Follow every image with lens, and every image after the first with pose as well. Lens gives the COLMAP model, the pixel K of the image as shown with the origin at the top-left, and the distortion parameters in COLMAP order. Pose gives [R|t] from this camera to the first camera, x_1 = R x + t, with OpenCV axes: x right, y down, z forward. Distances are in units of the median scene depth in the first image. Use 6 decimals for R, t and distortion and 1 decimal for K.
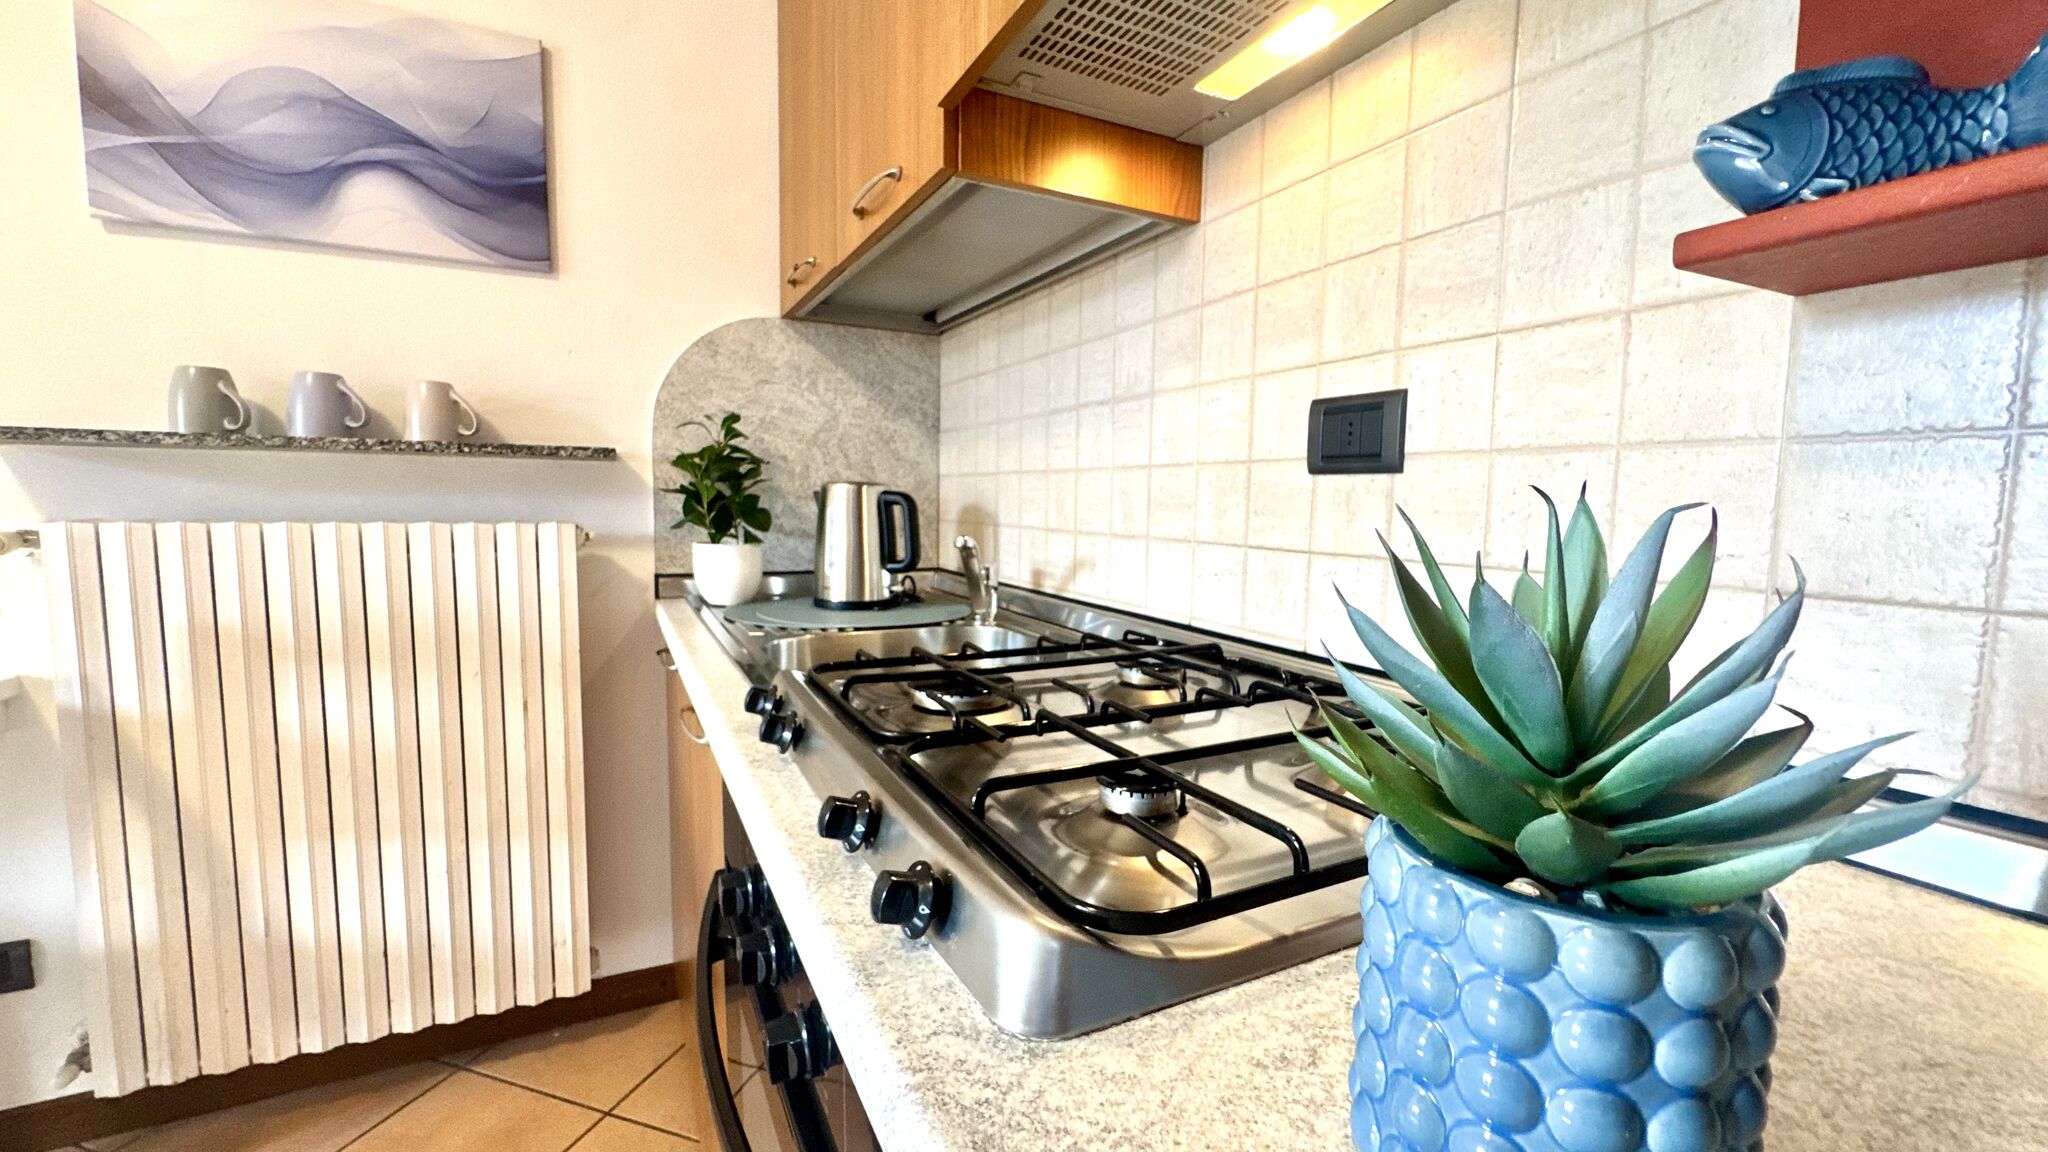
lens RADIAL K [[825.1, 0, 1032.0], [0, 825.1, 572.3], [0, 0, 1]] dist [-0.003696, 0.000914]
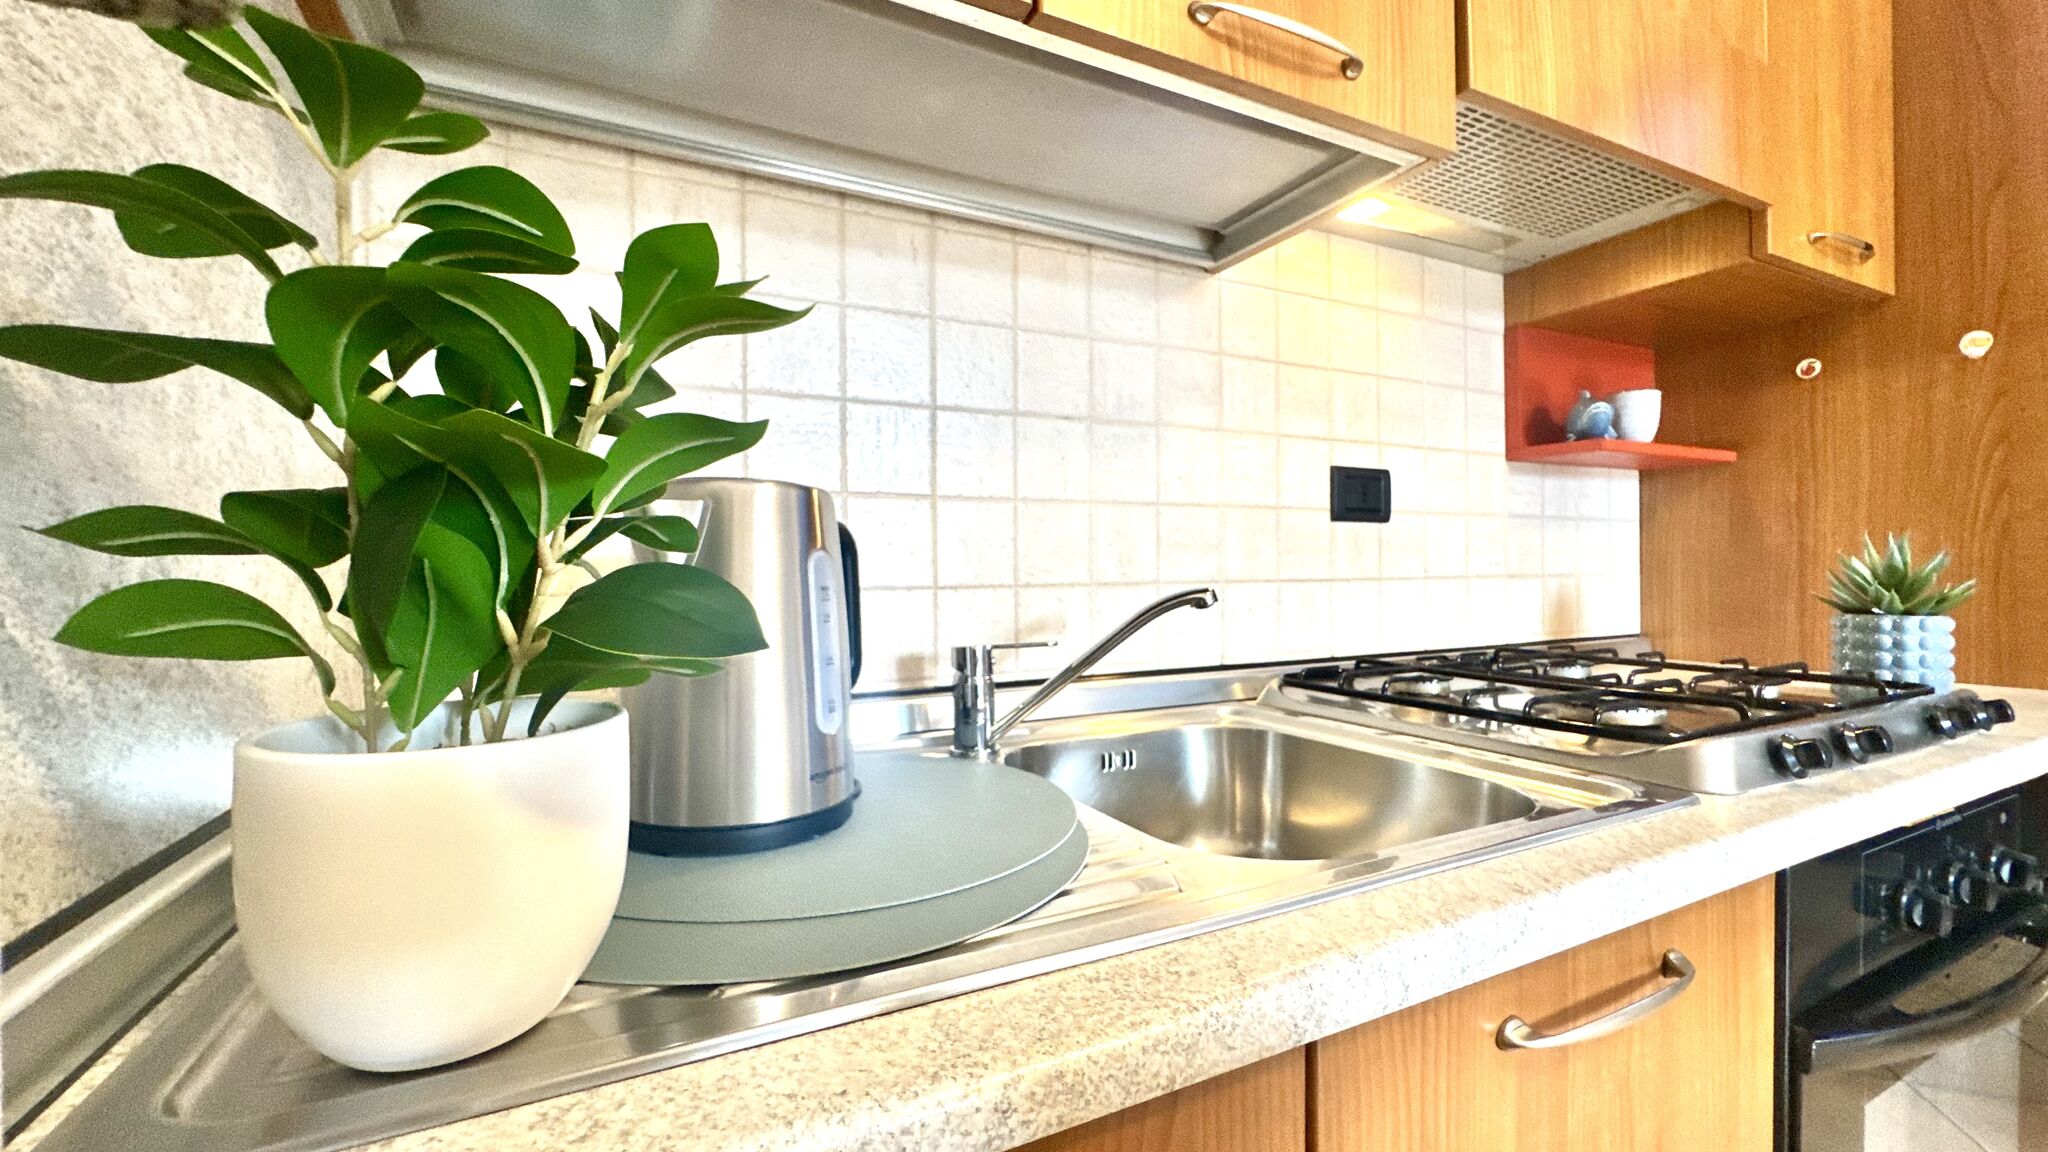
lens RADIAL K [[825.1, 0, 1018.5], [0, 825.1, 579.7], [0, 0, 1]] dist [-0.003696, 0.000914]
pose [[0.013486, -0.017682, 0.999753, -0.759981], [0.104539, 0.994389, 0.016177, -0.076065], [-0.994429, 0.104295, 0.015259, 1.141617]]
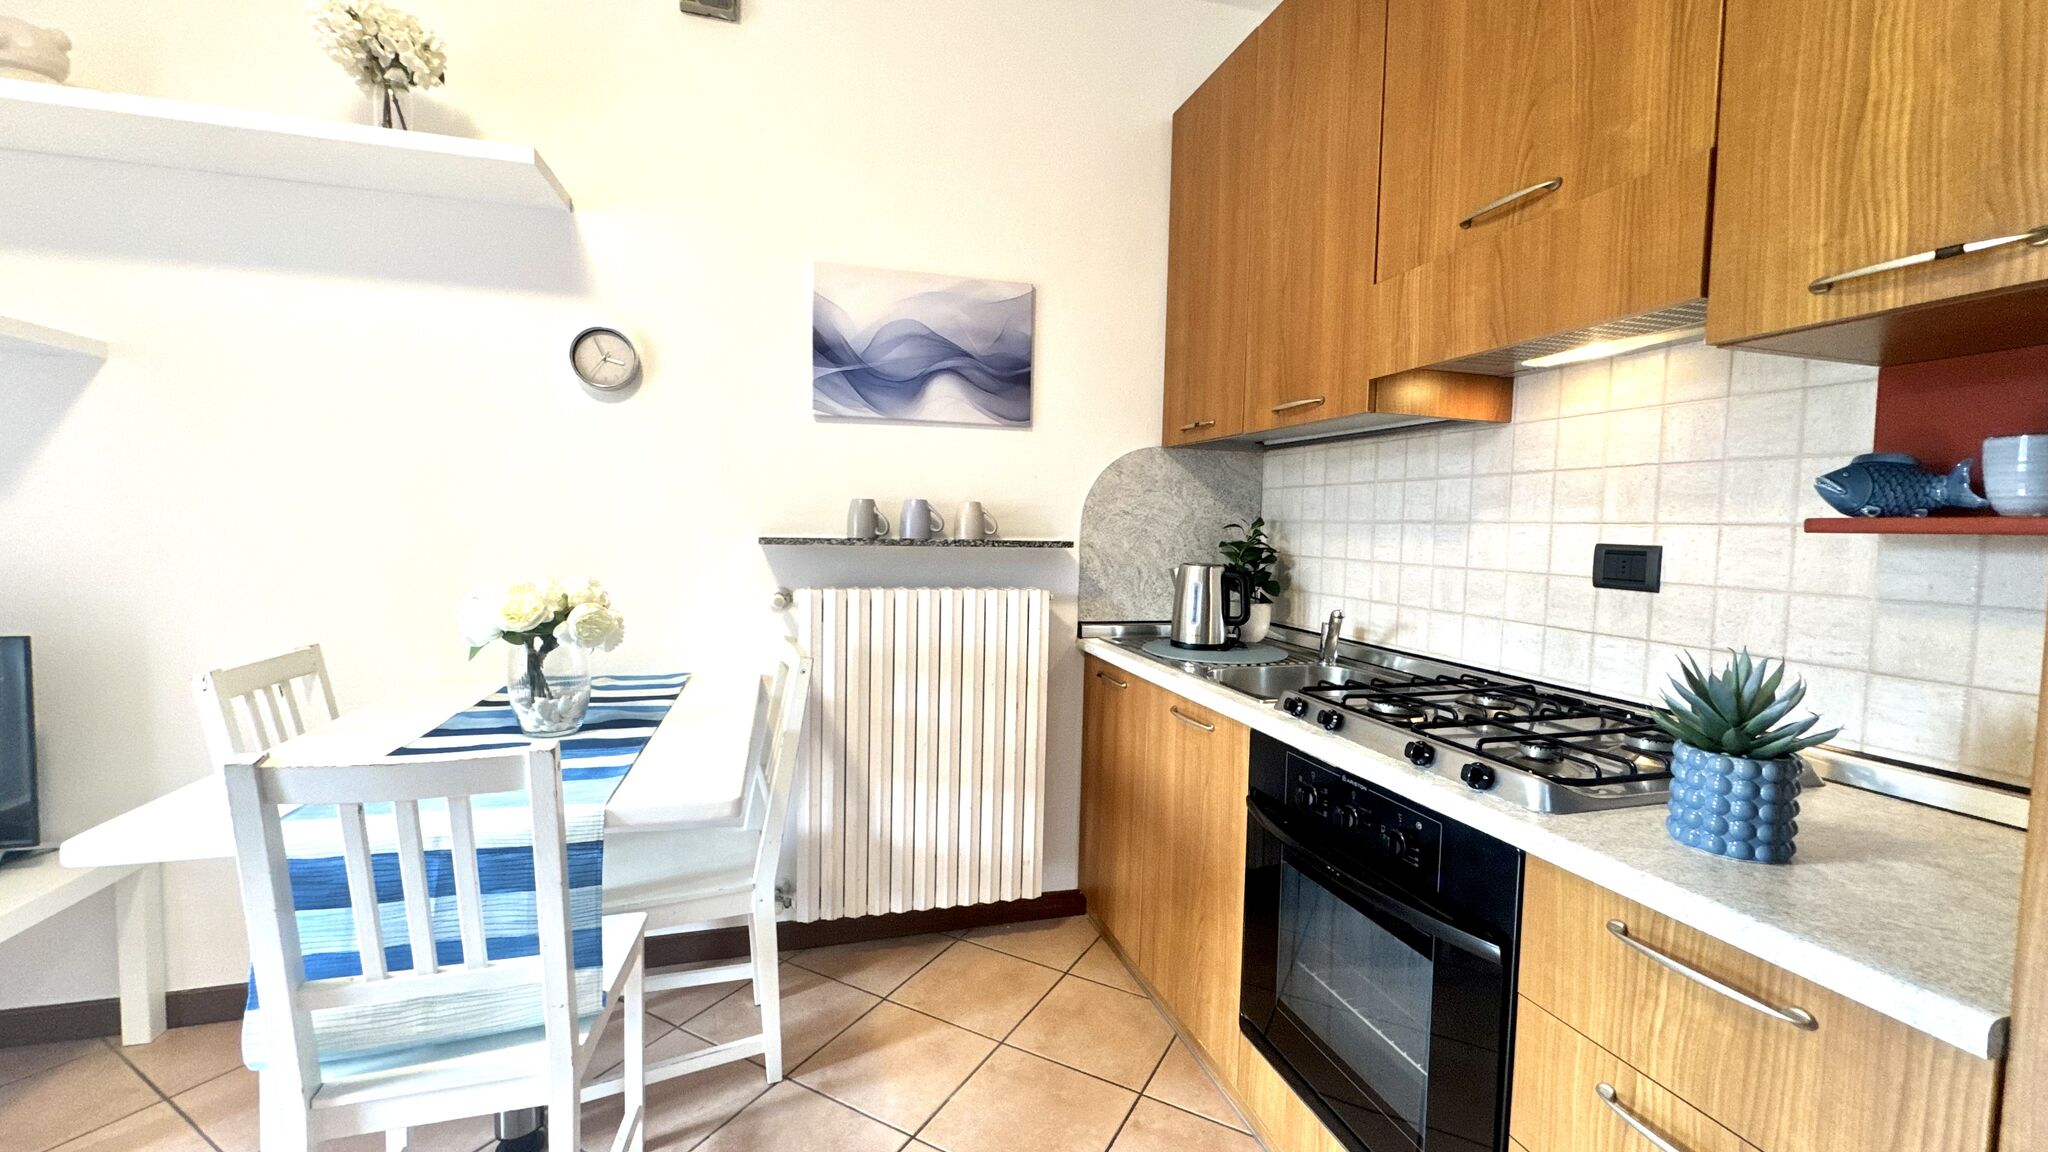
lens RADIAL K [[825.1, 0, 1030.4], [0, 825.1, 576.0], [0, 0, 1]] dist [-0.003696, 0.000914]
pose [[0.982511, 0.016390, -0.185480, -0.373819], [-0.021576, 0.999430, -0.025975, -0.055801], [0.184948, 0.029523, 0.982305, -0.672750]]
